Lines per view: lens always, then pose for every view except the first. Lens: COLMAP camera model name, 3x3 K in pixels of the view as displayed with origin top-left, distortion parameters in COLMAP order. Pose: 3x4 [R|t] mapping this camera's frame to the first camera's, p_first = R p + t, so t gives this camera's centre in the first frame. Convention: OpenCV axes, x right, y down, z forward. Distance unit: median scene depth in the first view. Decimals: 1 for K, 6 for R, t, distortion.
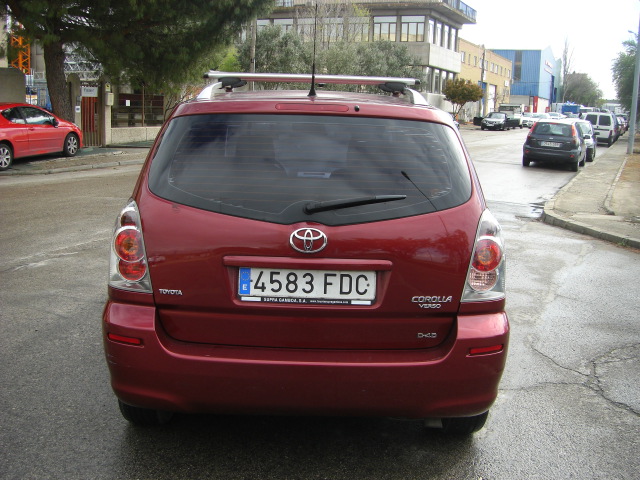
lens RADIAL K [[718.4, 0, 314.3], [0, 718.4, 241.9], [0, 0, 1]] dist [-0.144362, 0.000000]
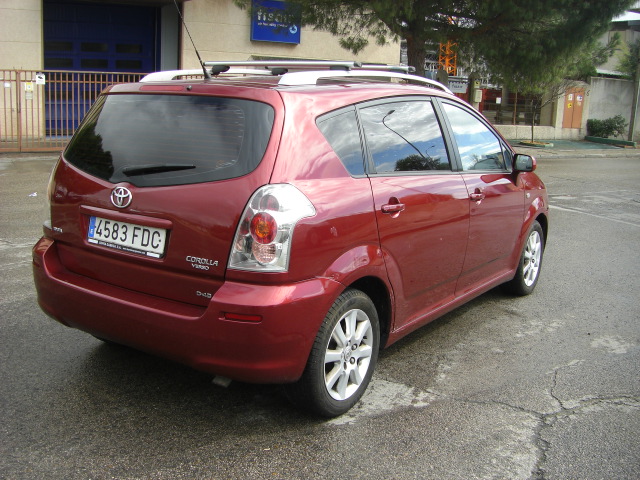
lens RADIAL K [[718.4, 0, 314.3], [0, 718.4, 239.0], [0, 0, 1]] dist [-0.144362, 0.000000]
pose [[0.821653, 0.112178, -0.558841, 0.917553], [-0.114436, 0.992945, 0.031065, -0.006663], [0.558383, 0.038427, 0.828693, 0.189081]]
